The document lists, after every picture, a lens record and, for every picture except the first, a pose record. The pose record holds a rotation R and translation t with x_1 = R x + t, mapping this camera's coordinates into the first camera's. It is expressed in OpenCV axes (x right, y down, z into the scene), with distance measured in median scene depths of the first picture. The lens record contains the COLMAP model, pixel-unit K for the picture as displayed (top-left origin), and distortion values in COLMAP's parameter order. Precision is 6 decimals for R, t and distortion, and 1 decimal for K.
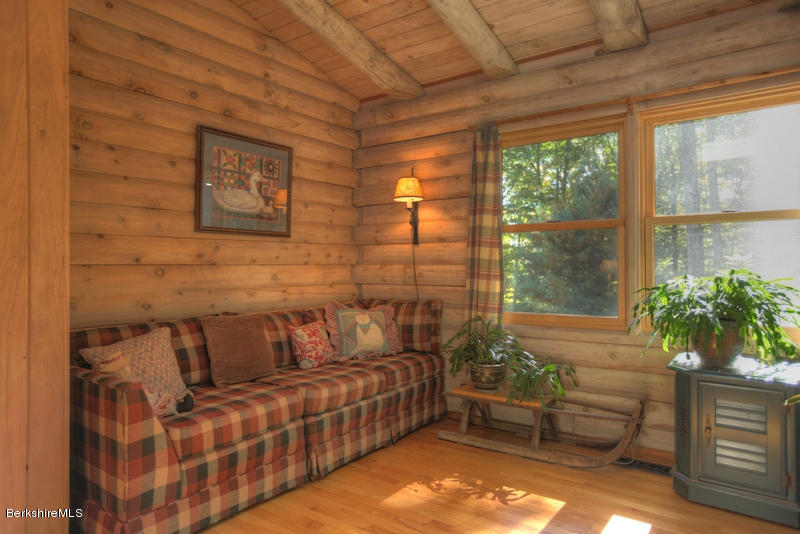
lens RADIAL K [[523.4, 0, 407.0], [0, 523.4, 263.6], [0, 0, 1]] dist [-0.021492, 0.032745]
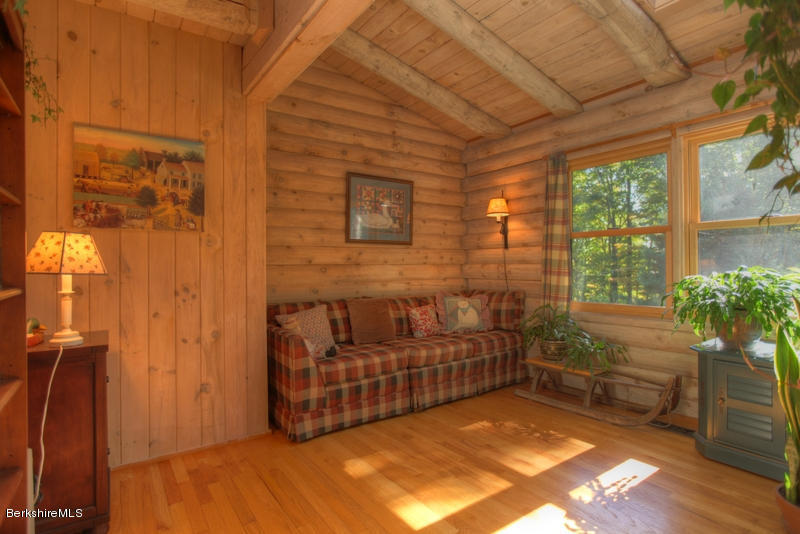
lens RADIAL K [[430.2, 0, 403.4], [0, 430.2, 264.9], [0, 0, 1]] dist [-0.026746, 0.007888]
pose [[0.946900, -0.003059, -0.321515, 0.150568], [0.004033, 0.999989, 0.002364, 0.000514], [0.321504, -0.003535, 0.946902, -0.124791]]
